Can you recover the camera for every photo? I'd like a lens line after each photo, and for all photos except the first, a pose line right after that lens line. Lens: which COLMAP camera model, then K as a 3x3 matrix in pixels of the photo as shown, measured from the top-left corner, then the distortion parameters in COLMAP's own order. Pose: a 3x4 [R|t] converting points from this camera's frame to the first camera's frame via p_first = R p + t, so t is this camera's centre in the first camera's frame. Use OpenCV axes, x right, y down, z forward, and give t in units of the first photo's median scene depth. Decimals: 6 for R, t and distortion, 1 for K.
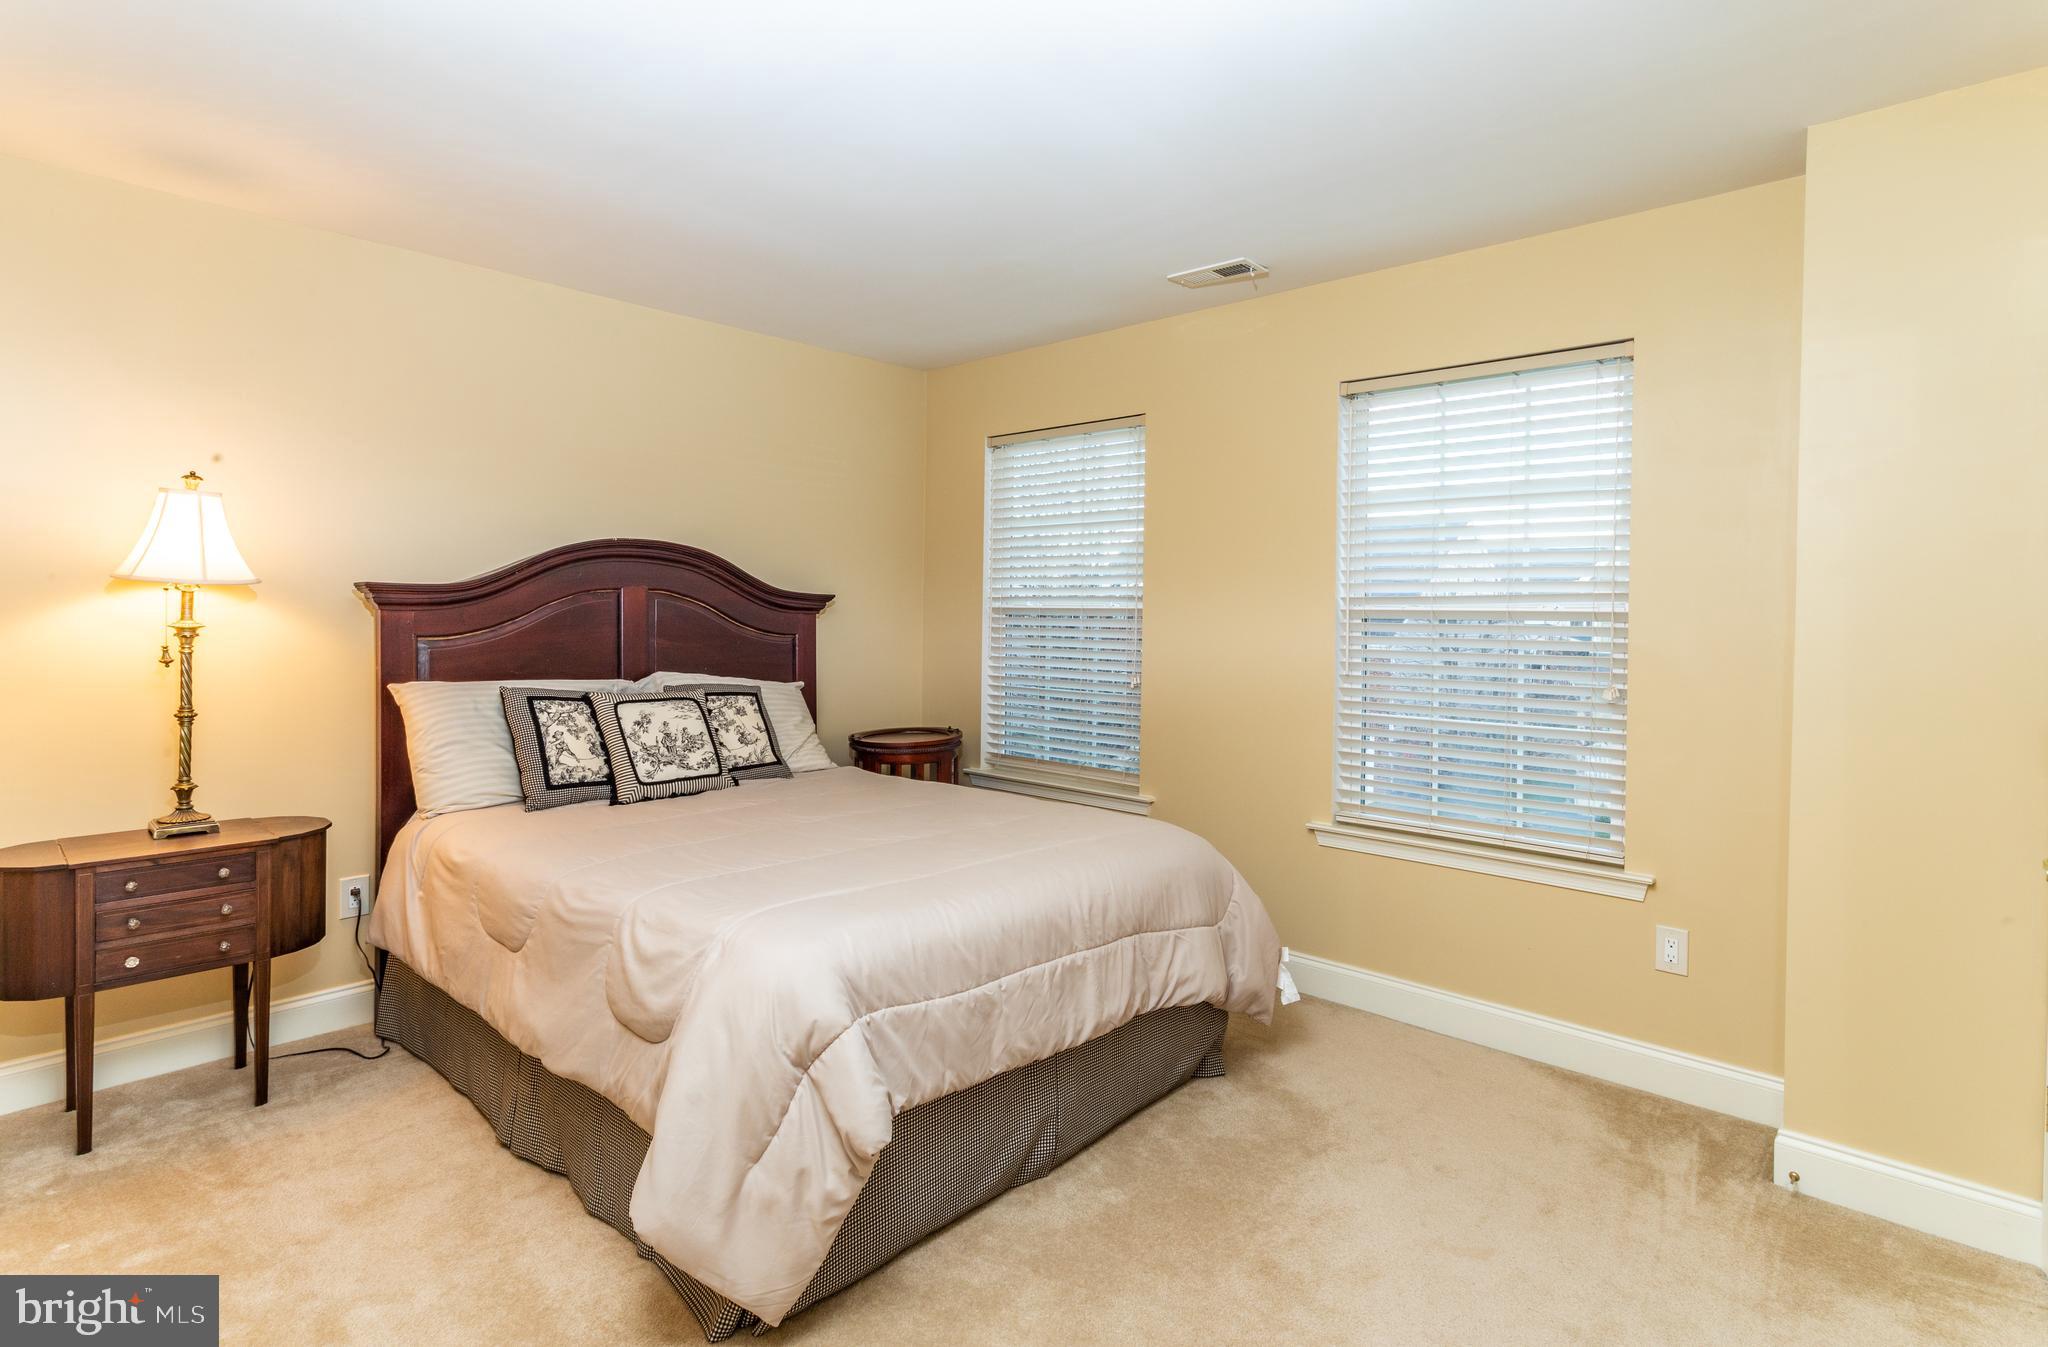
lens RADIAL K [[1068.2, 0, 1027.2], [0, 1068.2, 632.8], [0, 0, 1]] dist [-0.001138, 0.000199]
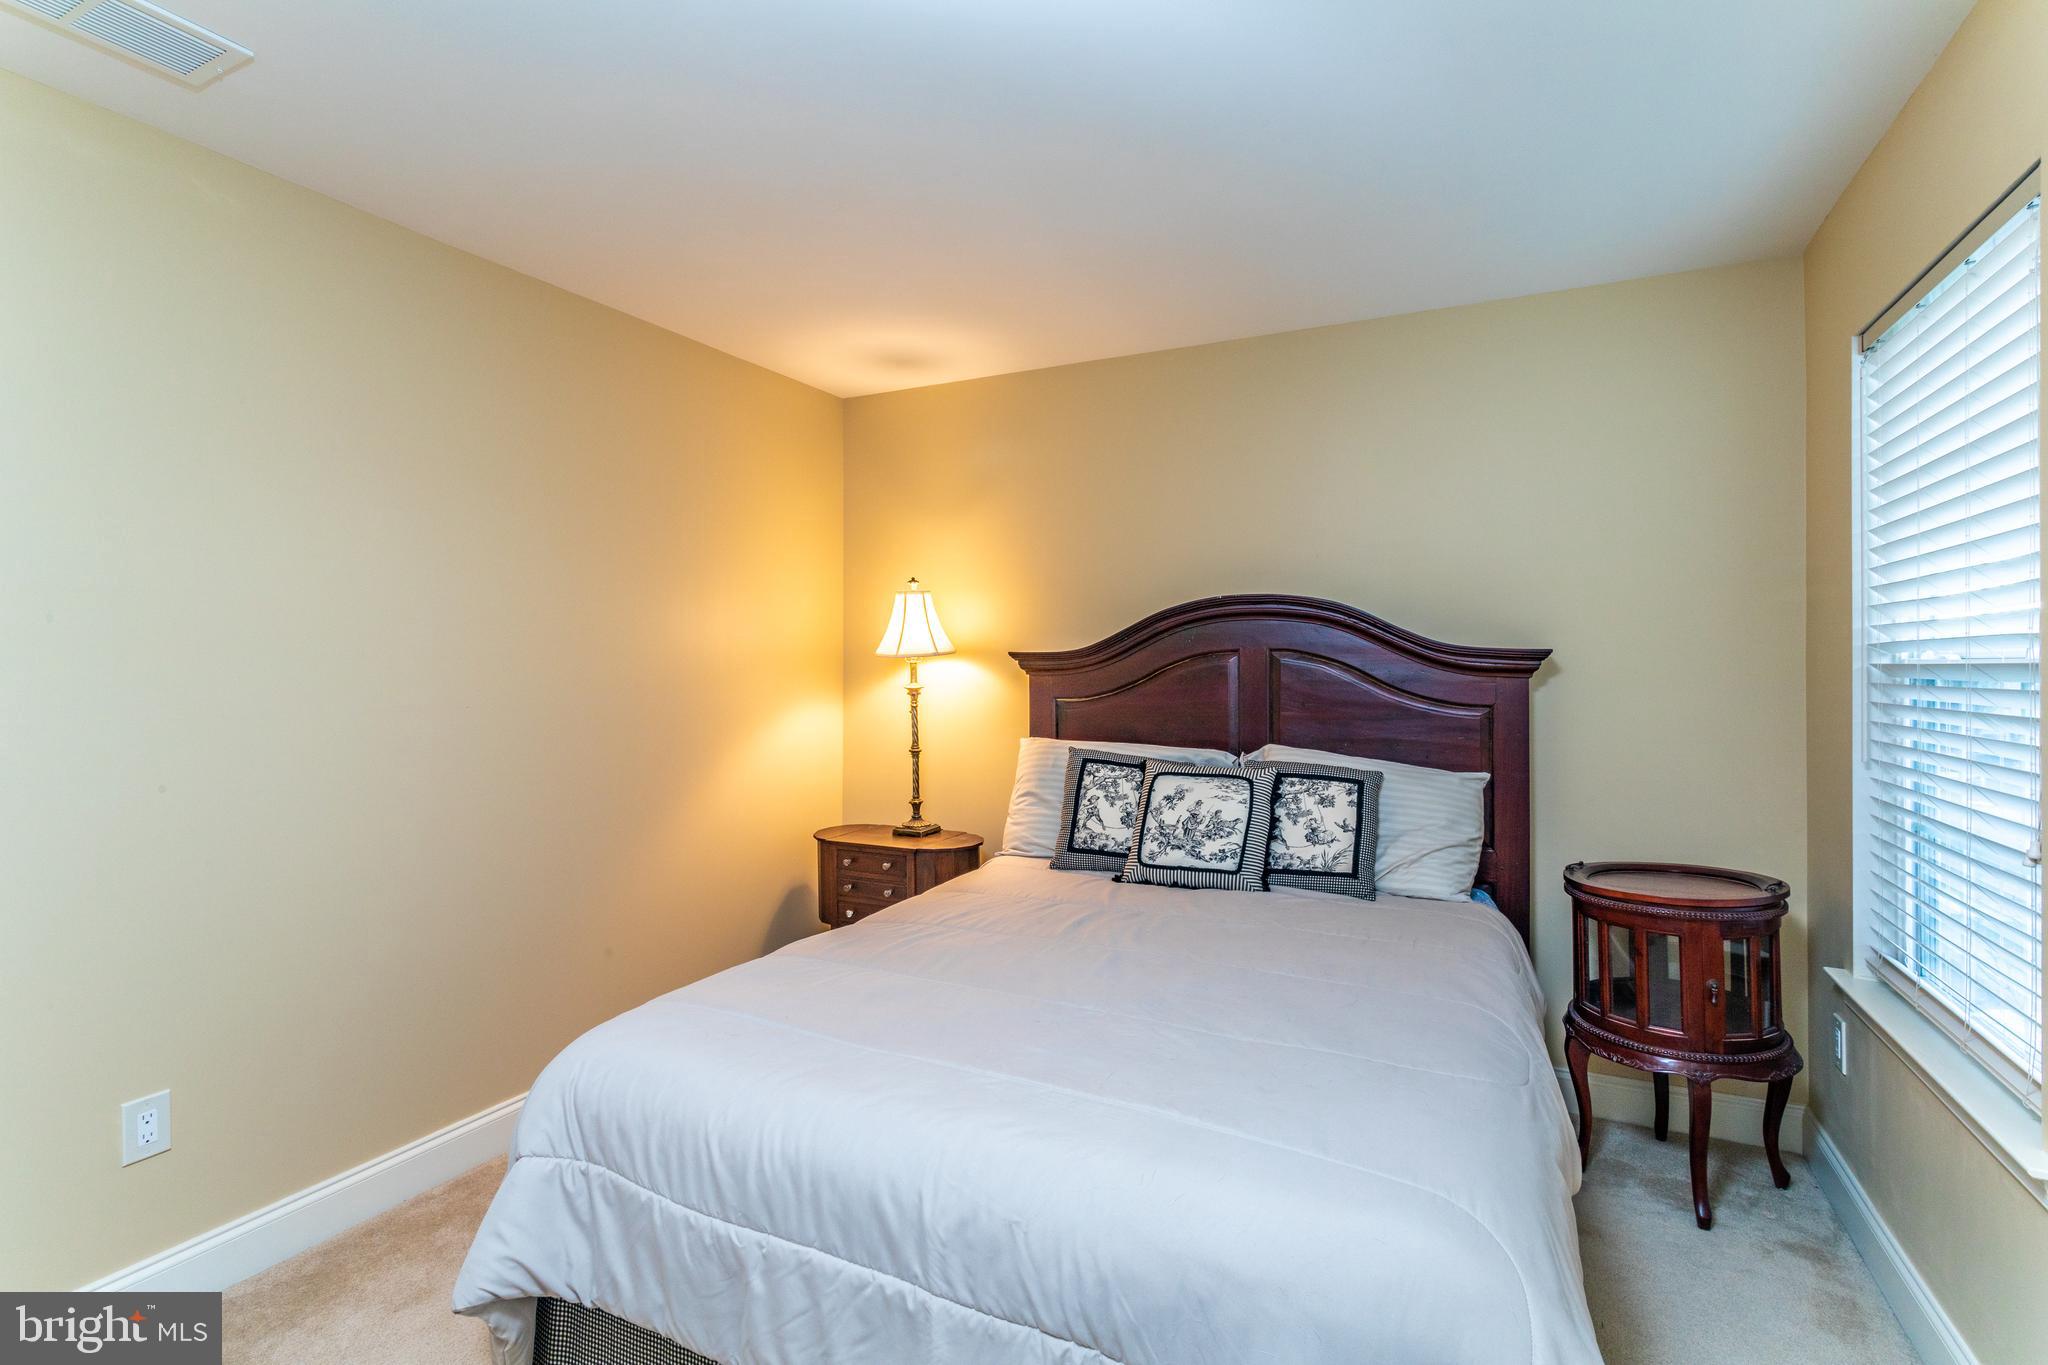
lens RADIAL K [[962.2, 0, 1024.0], [0, 962.2, 682.5], [0, 0, 1]] dist [-0.003056, -0.000023]
pose [[0.284488, 0.005684, -0.958663, 0.398917], [-0.013257, 0.999910, 0.001995, -0.014620], [0.958588, 0.012141, 0.284538, 0.661881]]
